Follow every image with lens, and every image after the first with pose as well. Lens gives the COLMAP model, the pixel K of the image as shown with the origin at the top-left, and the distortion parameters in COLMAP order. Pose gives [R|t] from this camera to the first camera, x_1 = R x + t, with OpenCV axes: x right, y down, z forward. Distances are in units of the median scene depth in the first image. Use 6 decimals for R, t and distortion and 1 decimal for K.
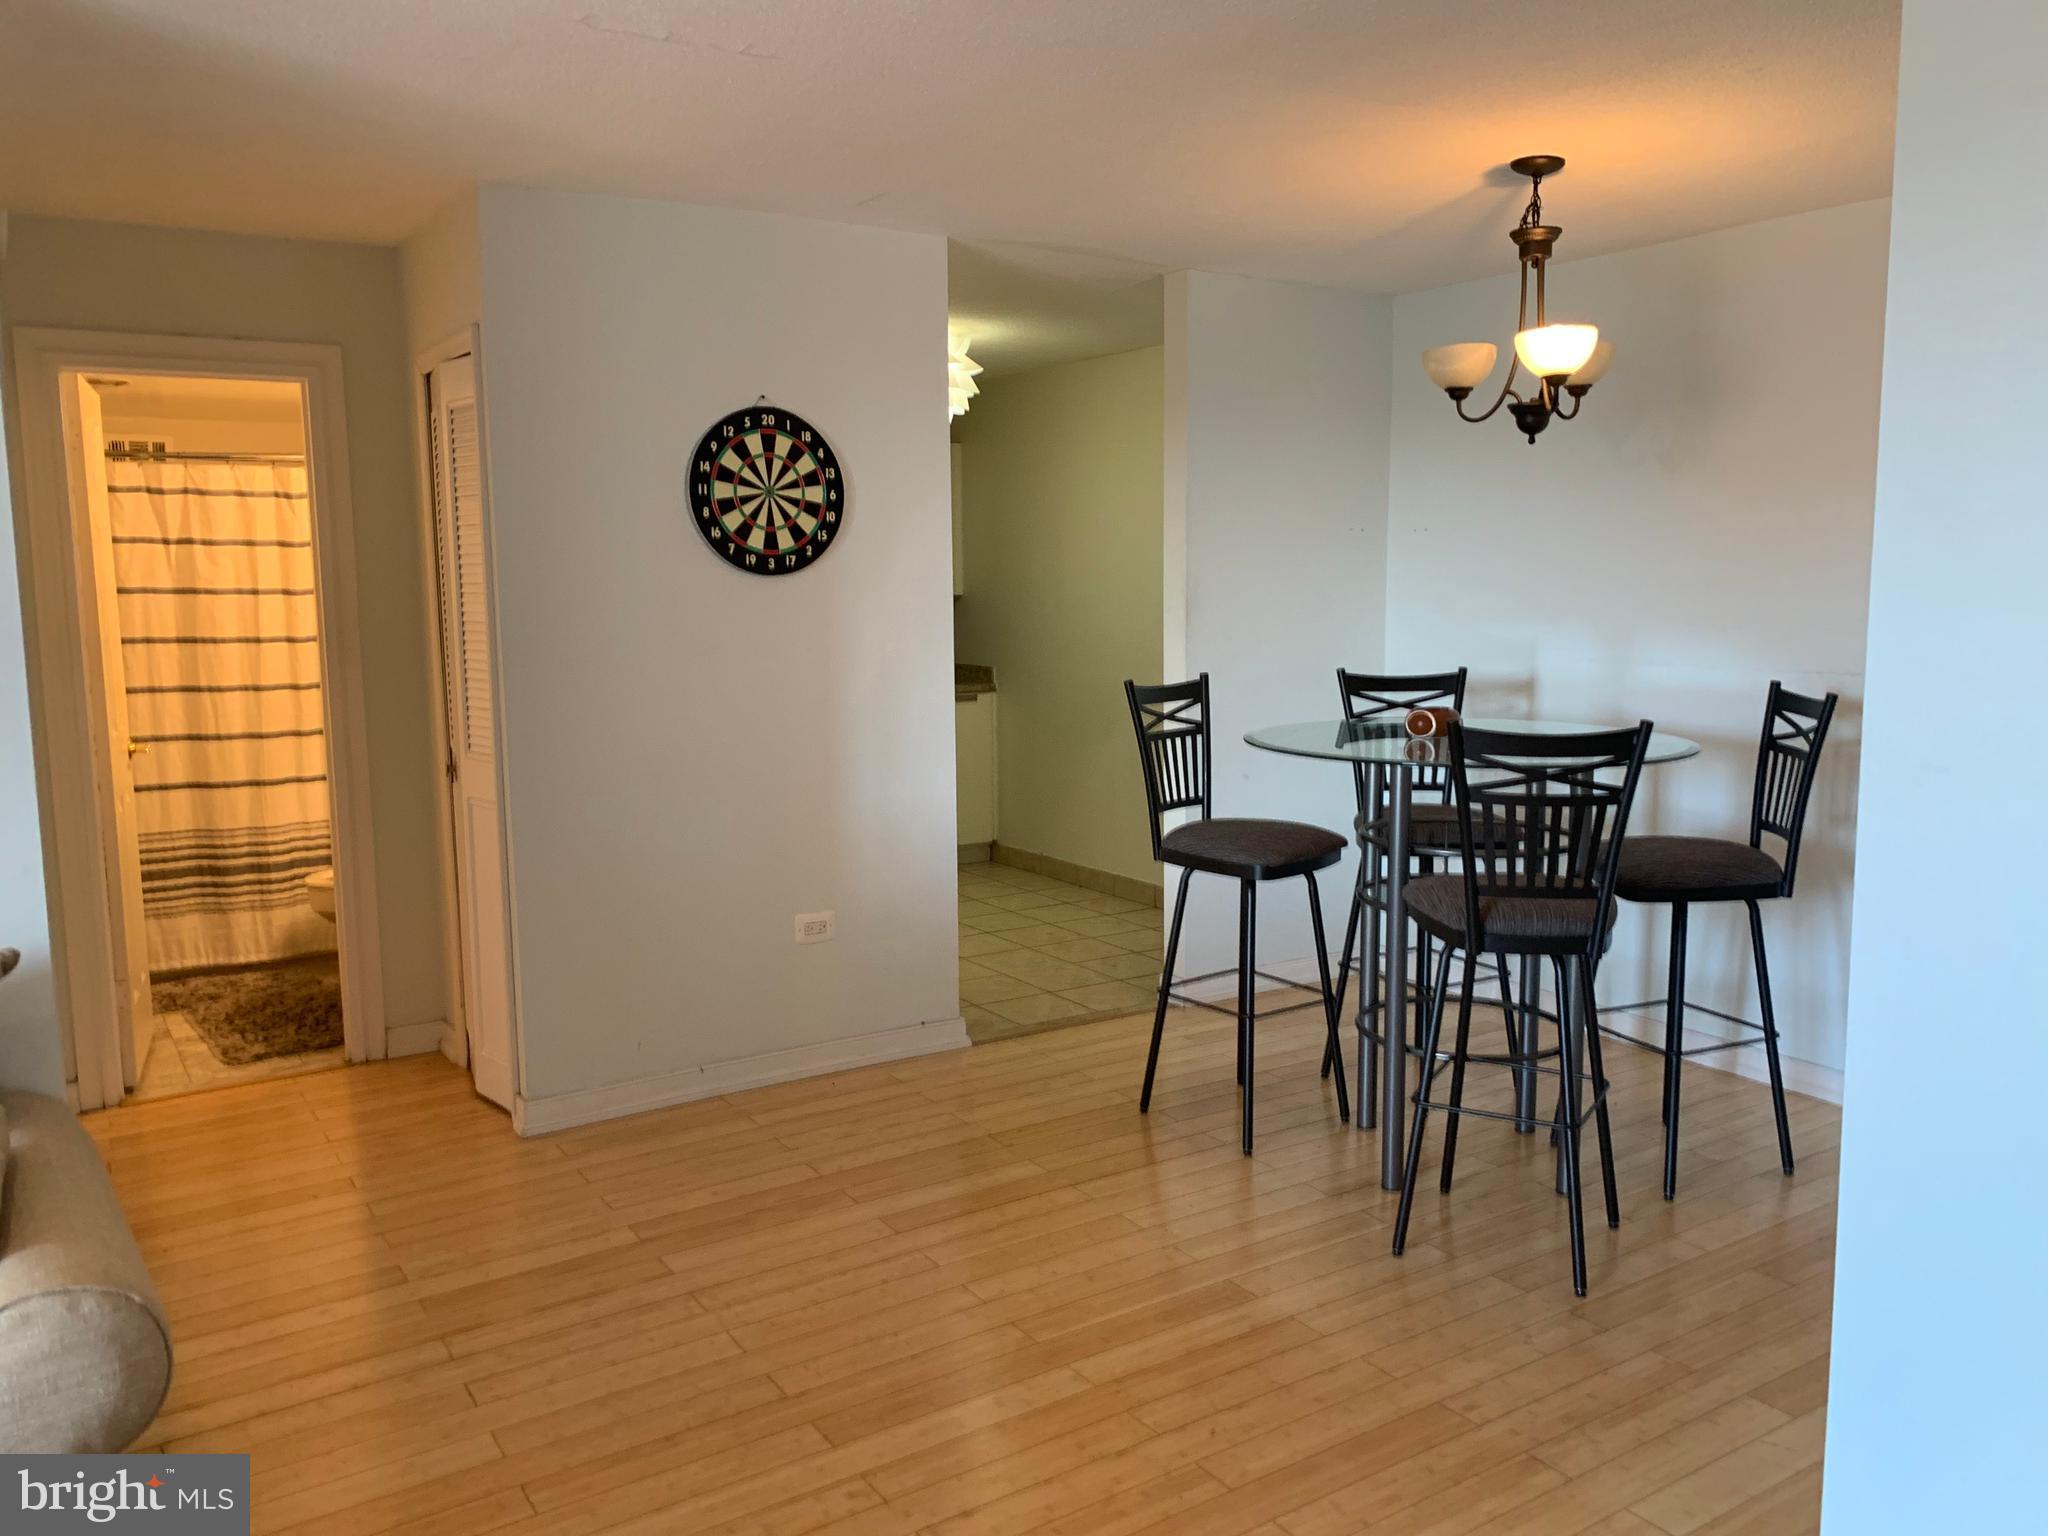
lens RADIAL K [[1618.4, 0, 1025.1], [0, 1618.4, 765.1], [0, 0, 1]] dist [0.086282, -0.094813]
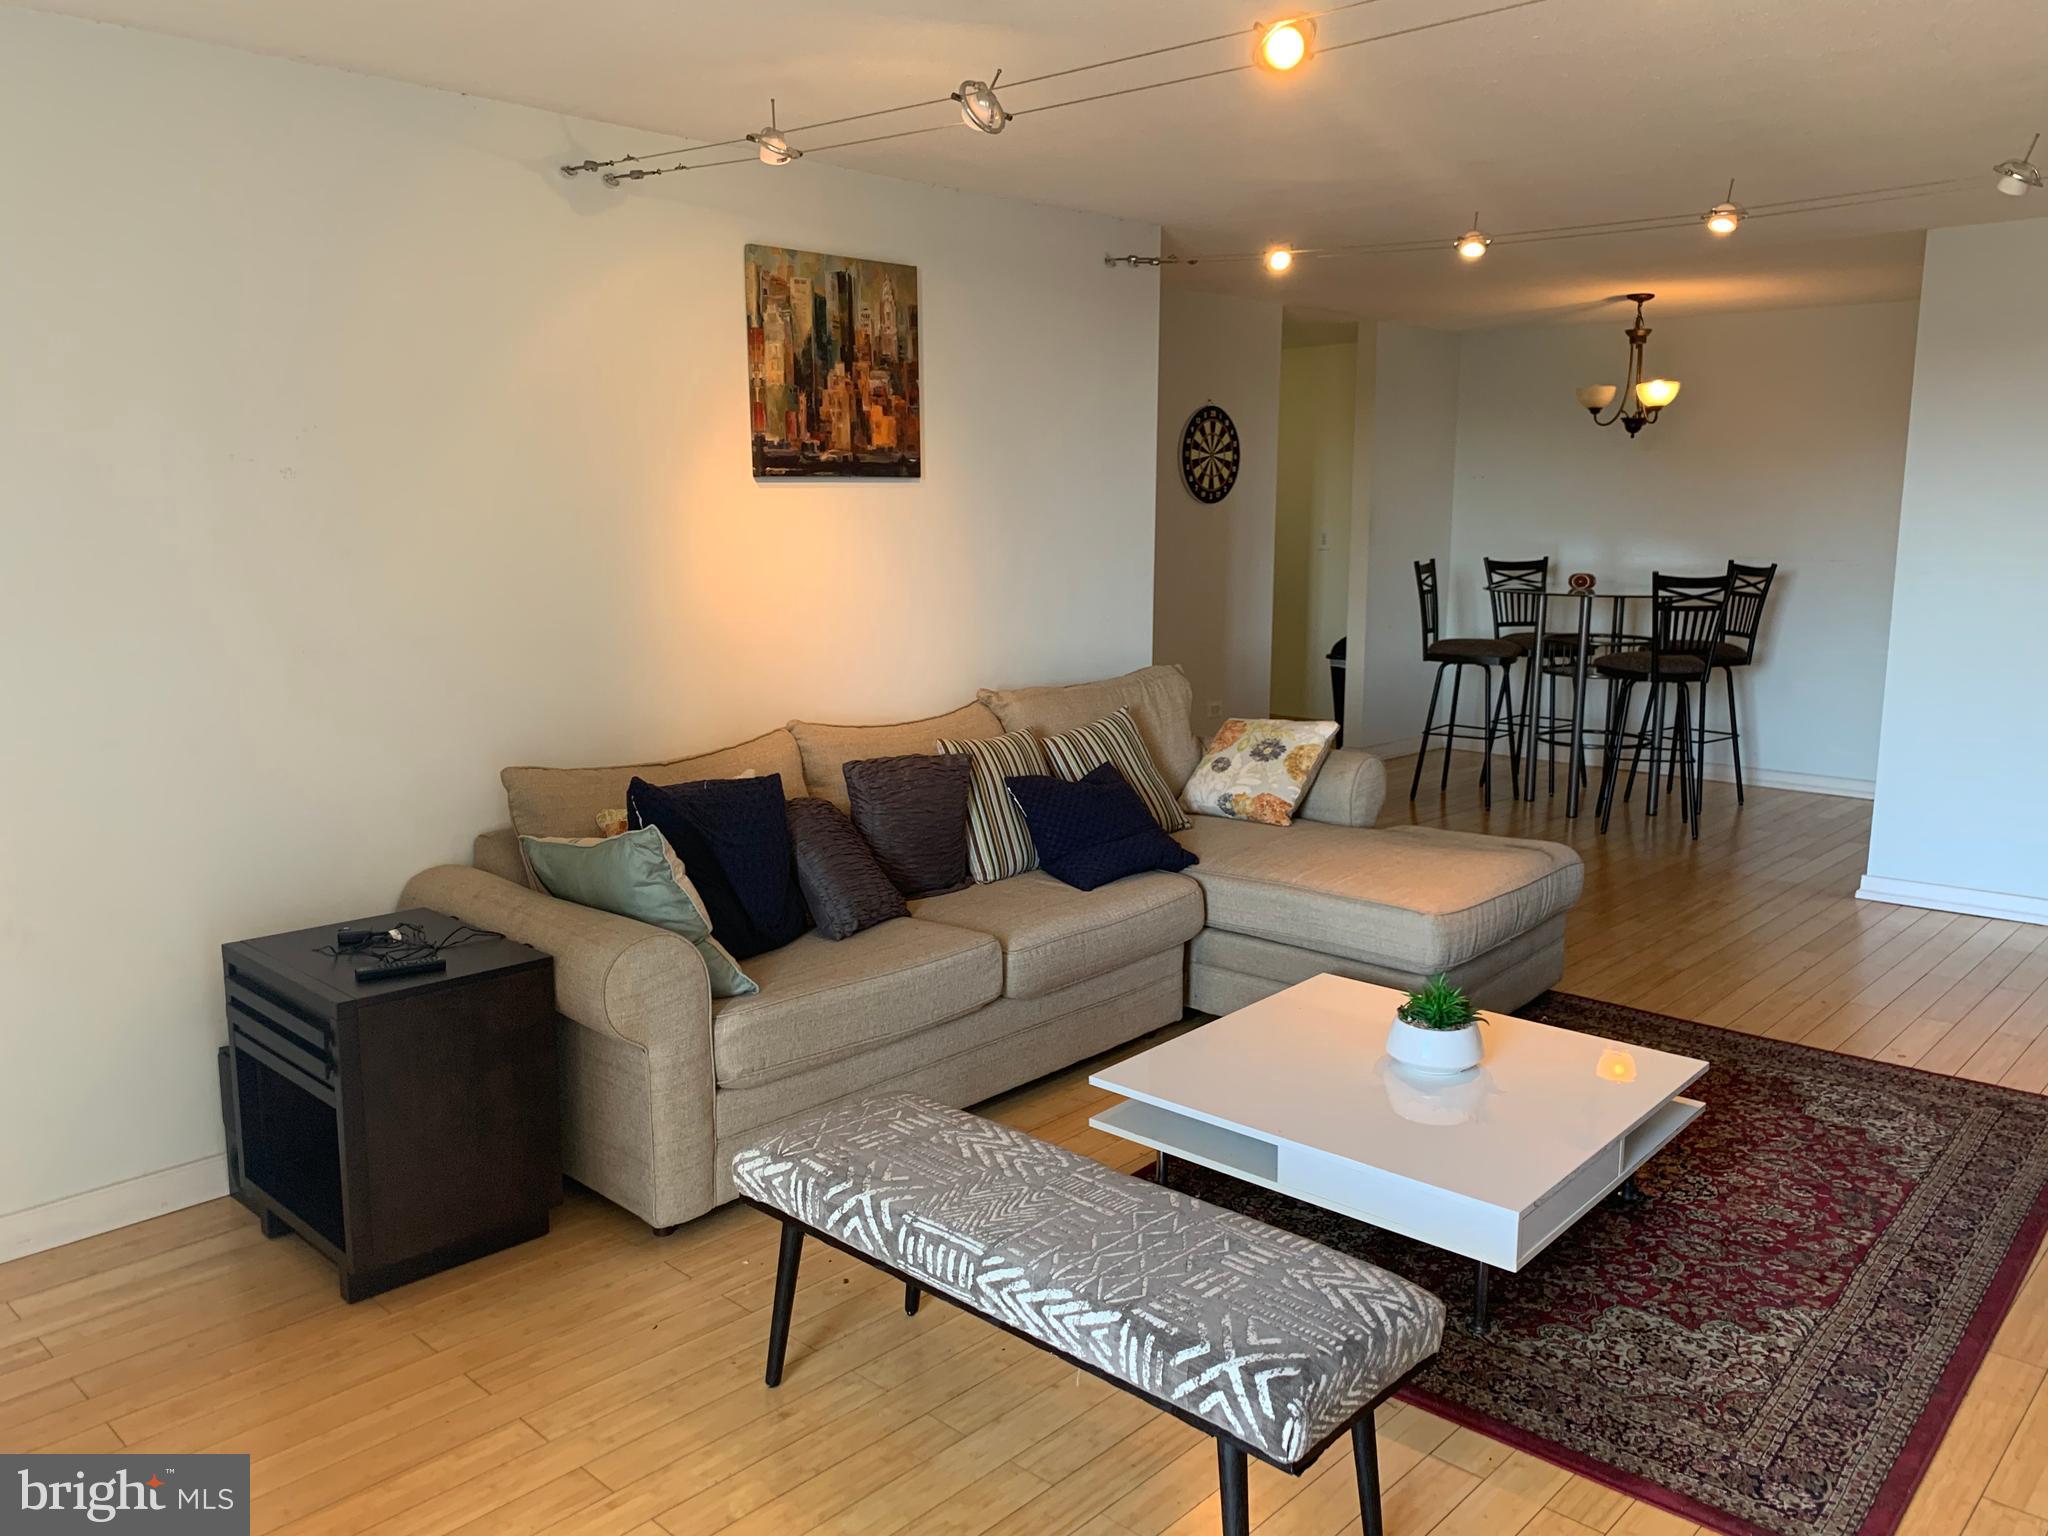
lens RADIAL K [[1618.4, 0, 1027.7], [0, 1618.4, 758.6], [0, 0, 1]] dist [0.086282, -0.094813]
pose [[0.968125, -0.030532, 0.248599, -0.801235], [0.019618, 0.998737, 0.046264, 0.074004], [-0.249698, -0.039912, 0.967501, -0.660323]]
